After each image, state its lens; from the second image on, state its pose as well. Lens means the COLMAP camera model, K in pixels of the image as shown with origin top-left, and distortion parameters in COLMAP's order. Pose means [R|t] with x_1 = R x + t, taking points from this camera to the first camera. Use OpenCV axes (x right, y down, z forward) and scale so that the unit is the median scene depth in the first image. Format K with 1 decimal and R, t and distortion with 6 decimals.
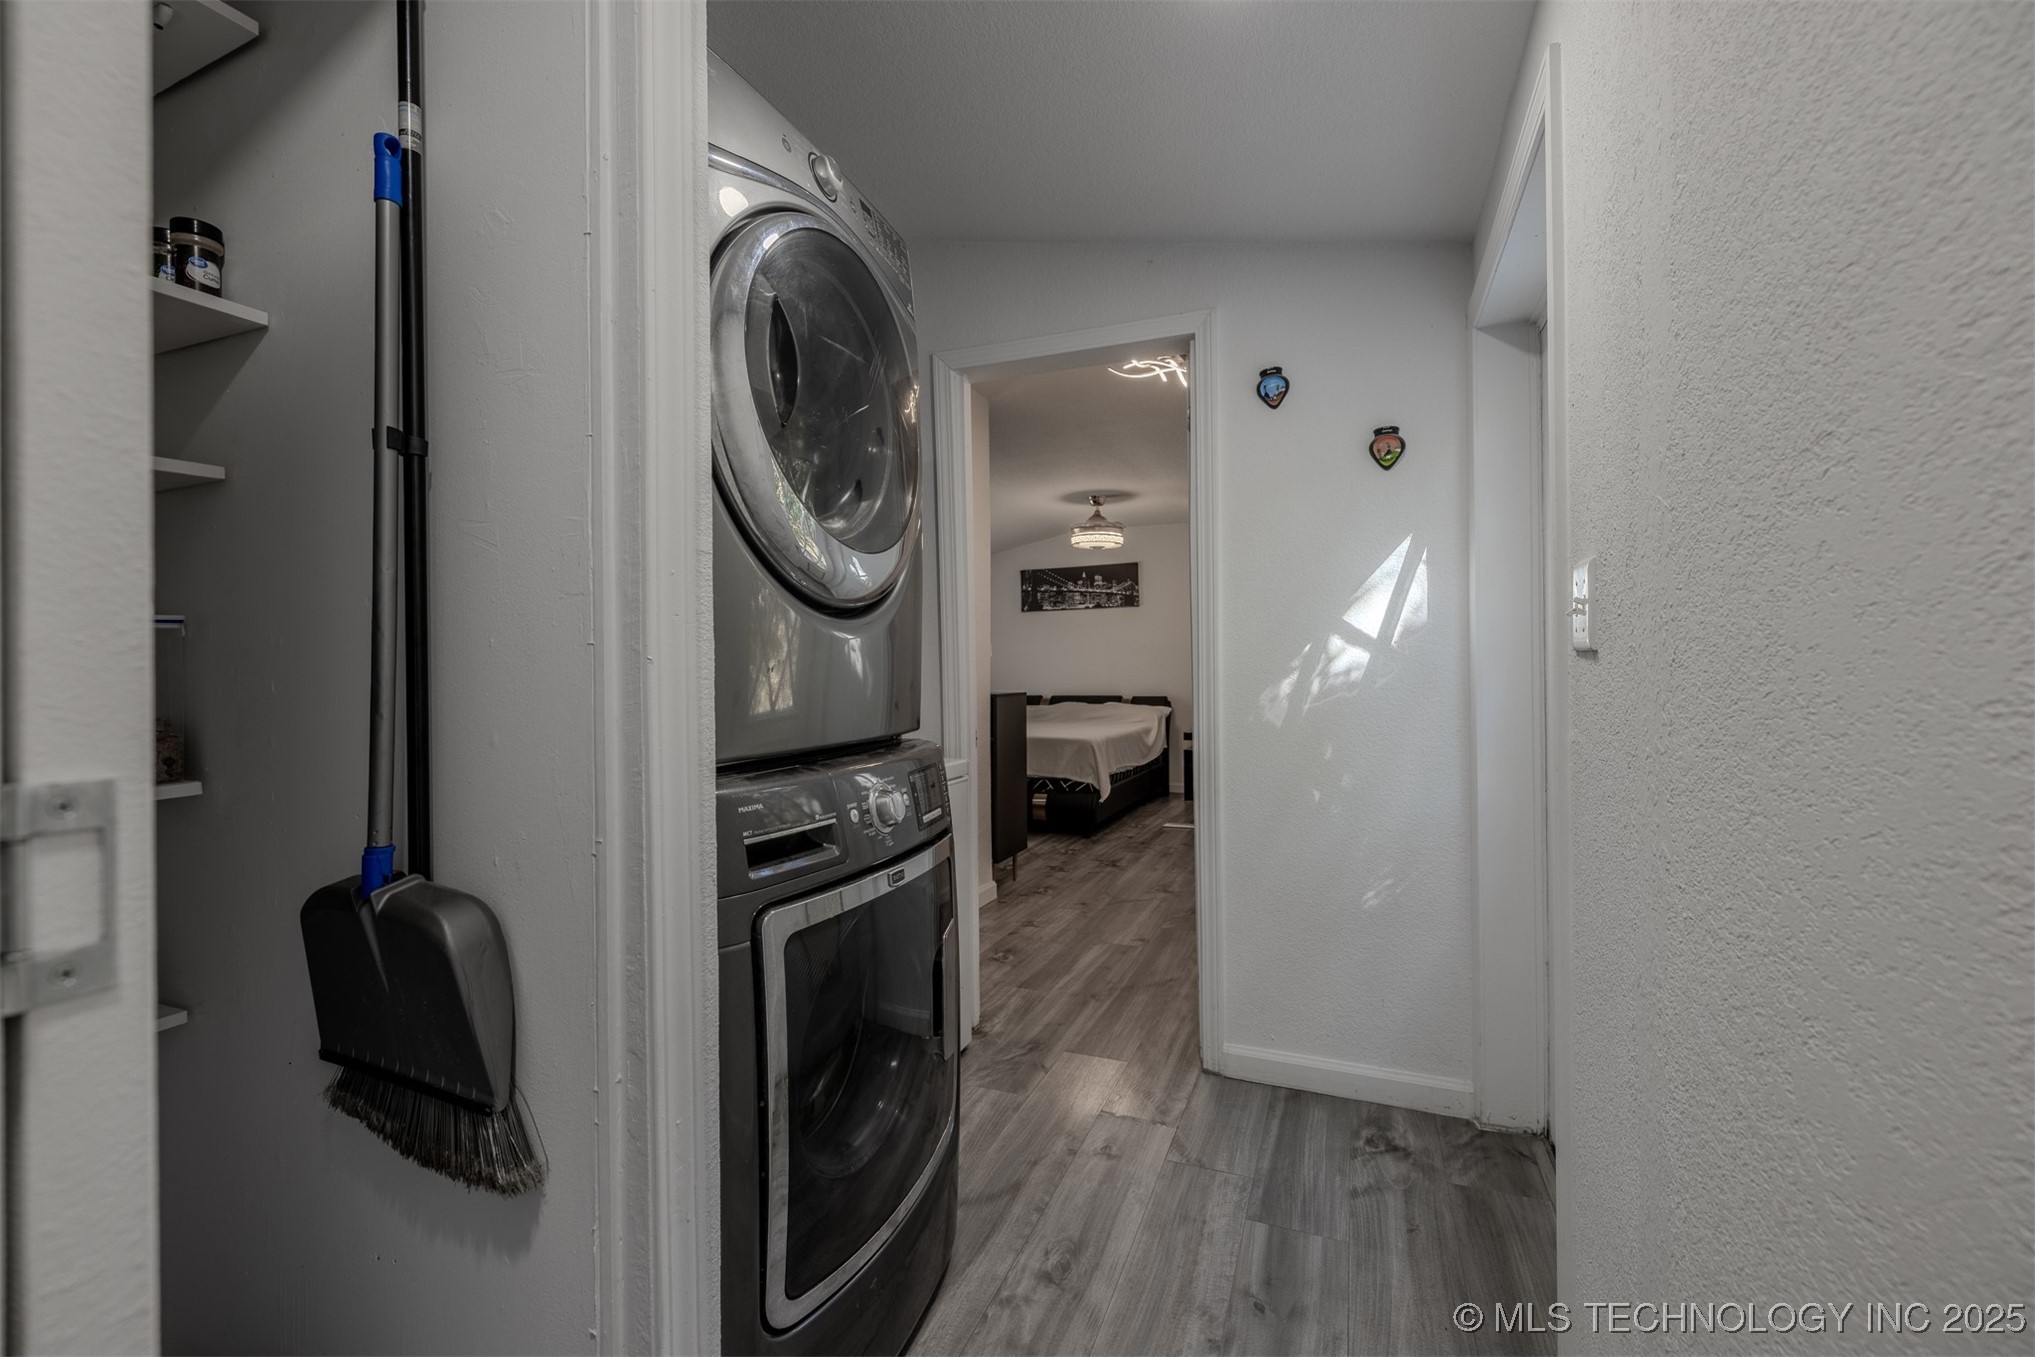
lens RADIAL K [[858.6, 0, 1006.3], [0, 858.6, 674.8], [0, 0, 1]] dist [-0.000101, 0.000853]
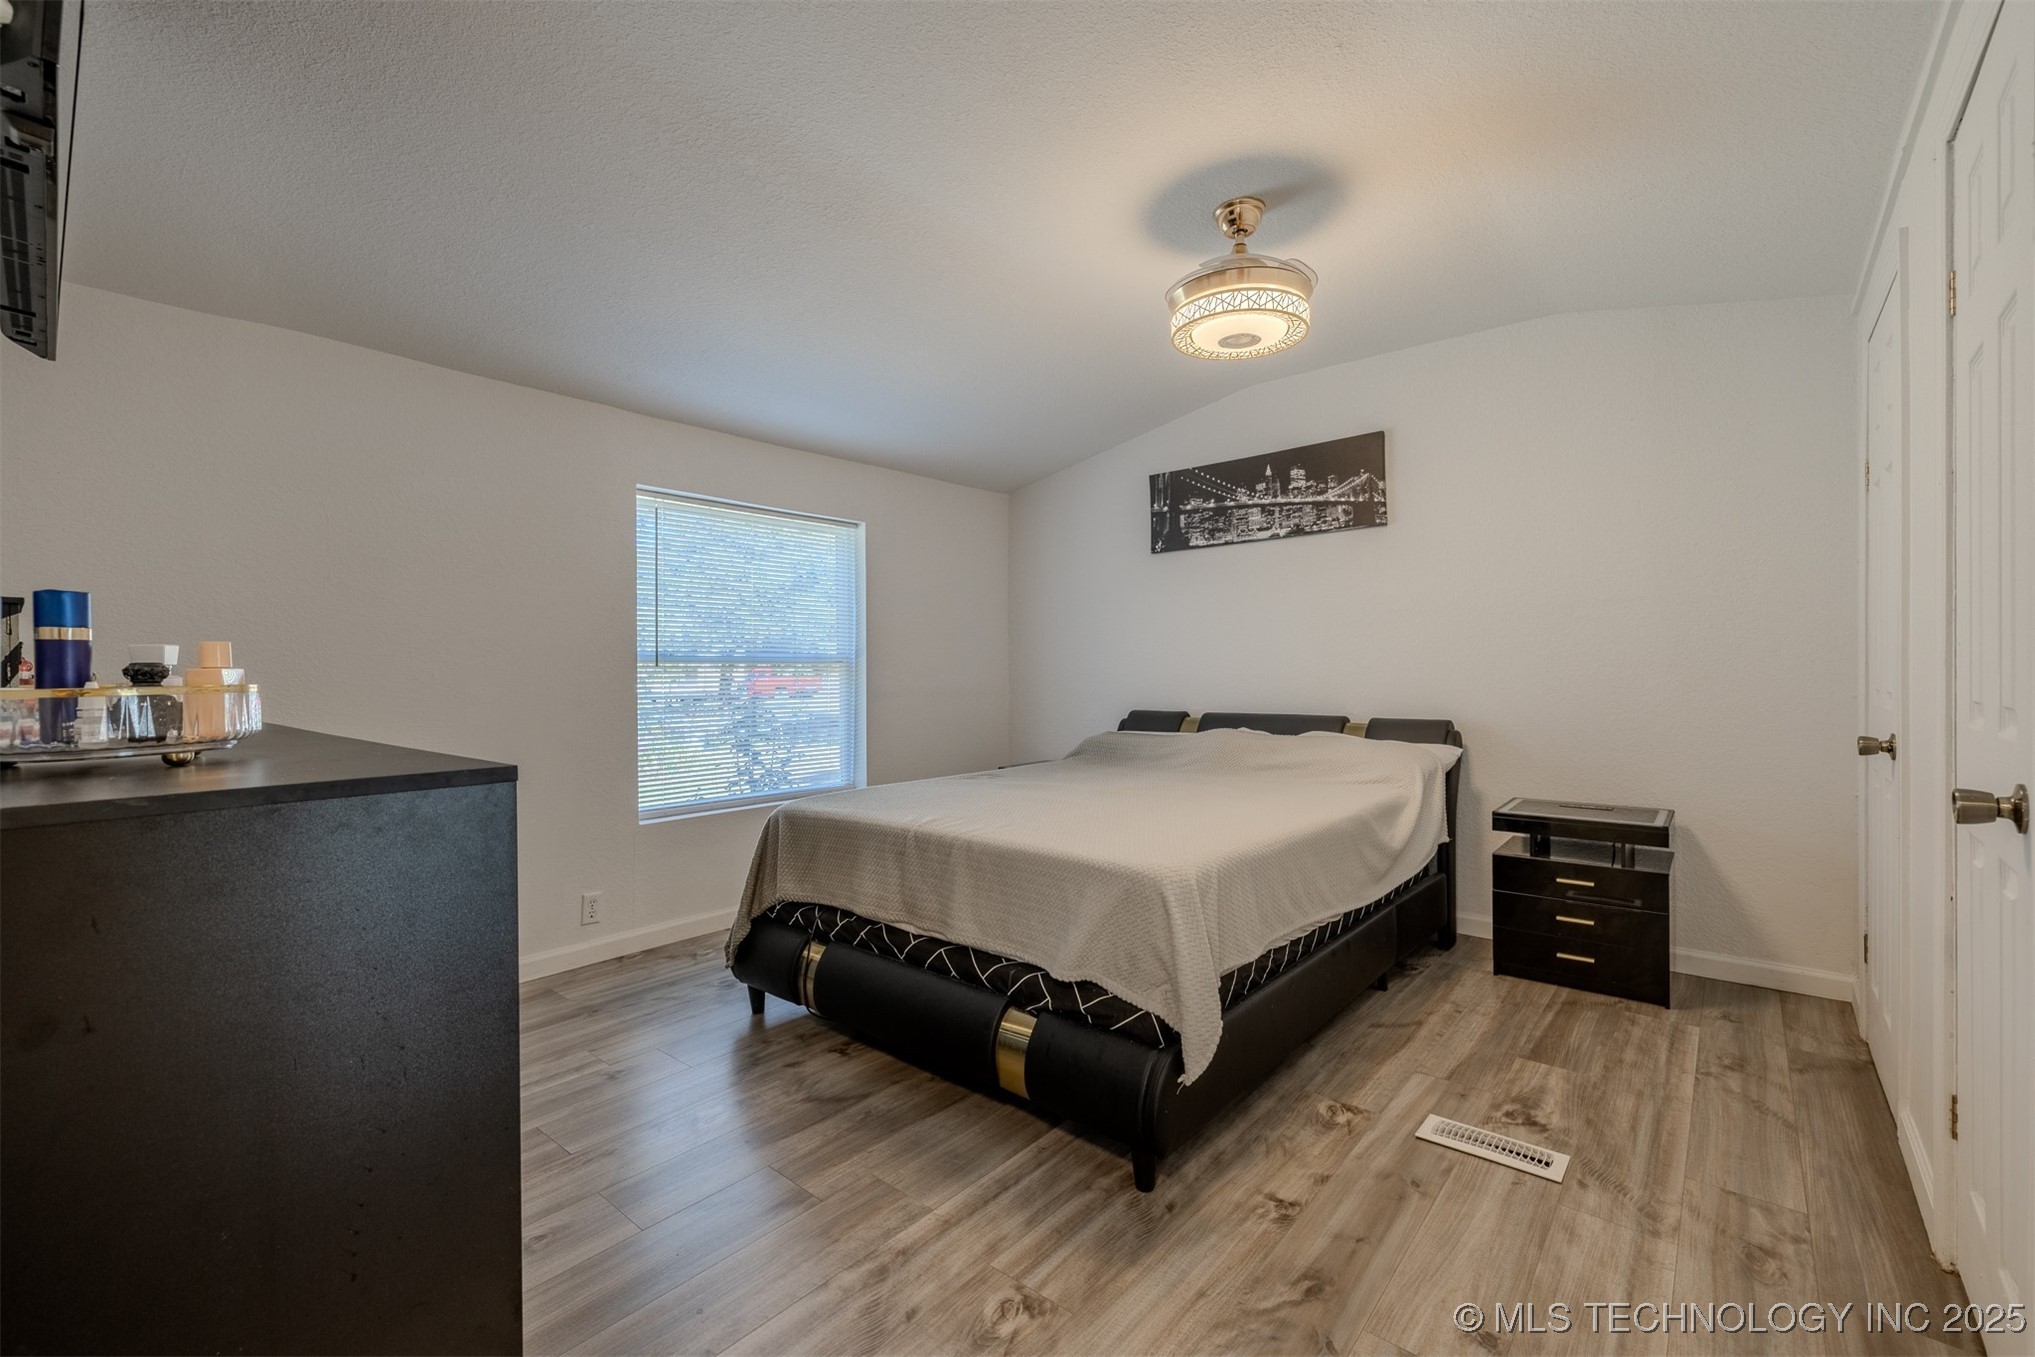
lens RADIAL K [[858.6, 0, 1013.7], [0, 858.6, 674.0], [0, 0, 1]] dist [-0.000101, 0.000853]
pose [[0.950770, 0.003293, -0.309881, 0.106688], [-0.002721, 0.999994, 0.002277, 0.000028], [0.309887, -0.001322, 0.950773, 0.494391]]
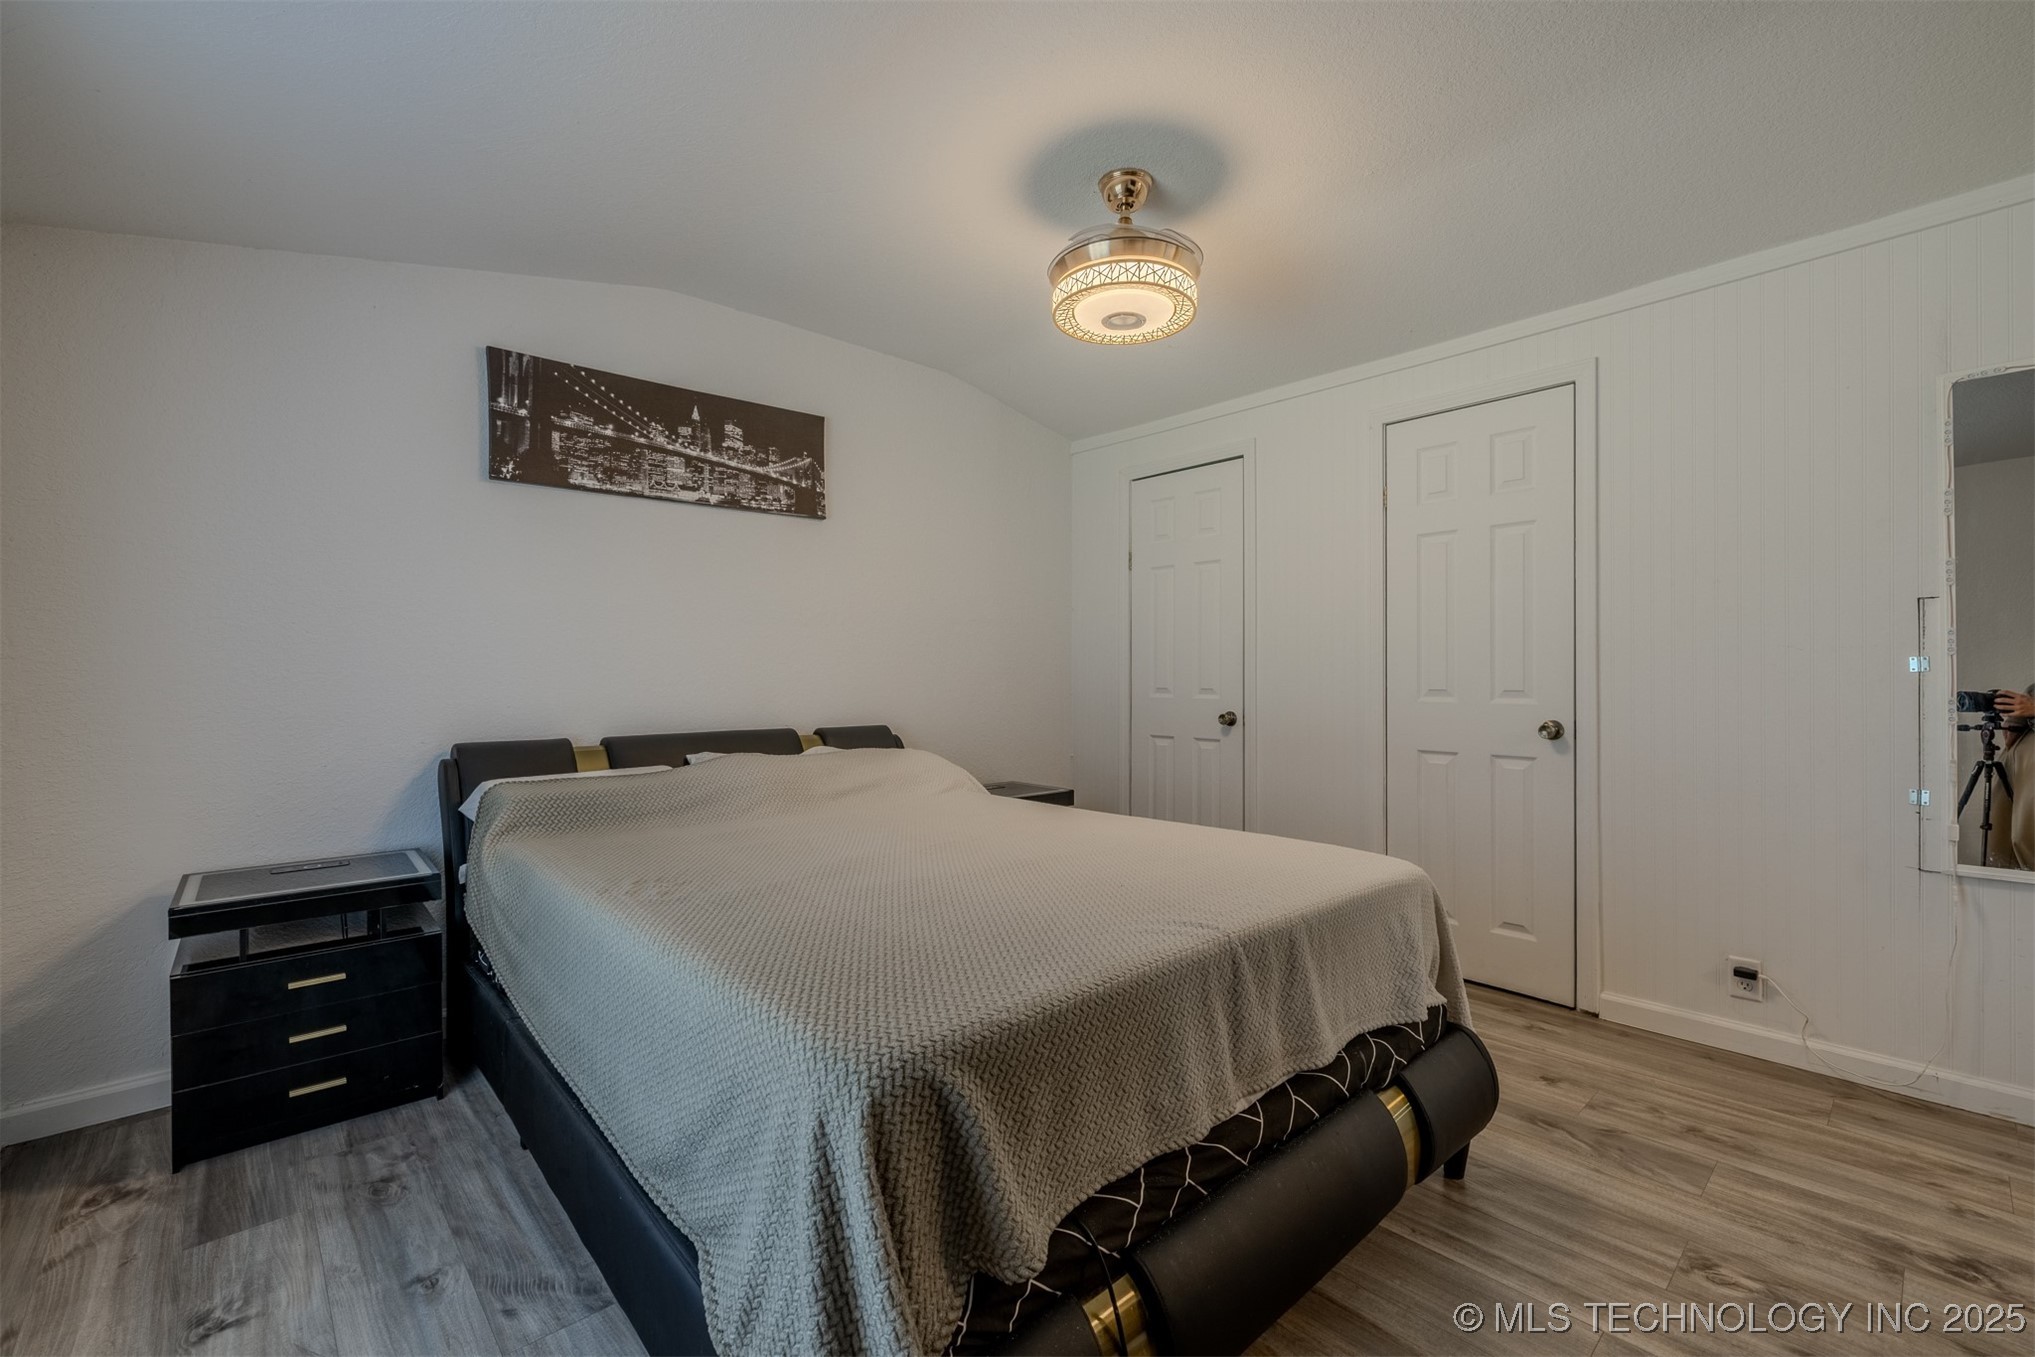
lens RADIAL K [[858.6, 0, 1006.3], [0, 858.6, 675.5], [0, 0, 1]] dist [-0.000101, 0.000853]
pose [[0.428559, 0.006769, 0.903488, -0.194961], [0.001834, 0.999963, -0.008362, 0.002113], [-0.903512, 0.005240, 0.428531, 0.730448]]
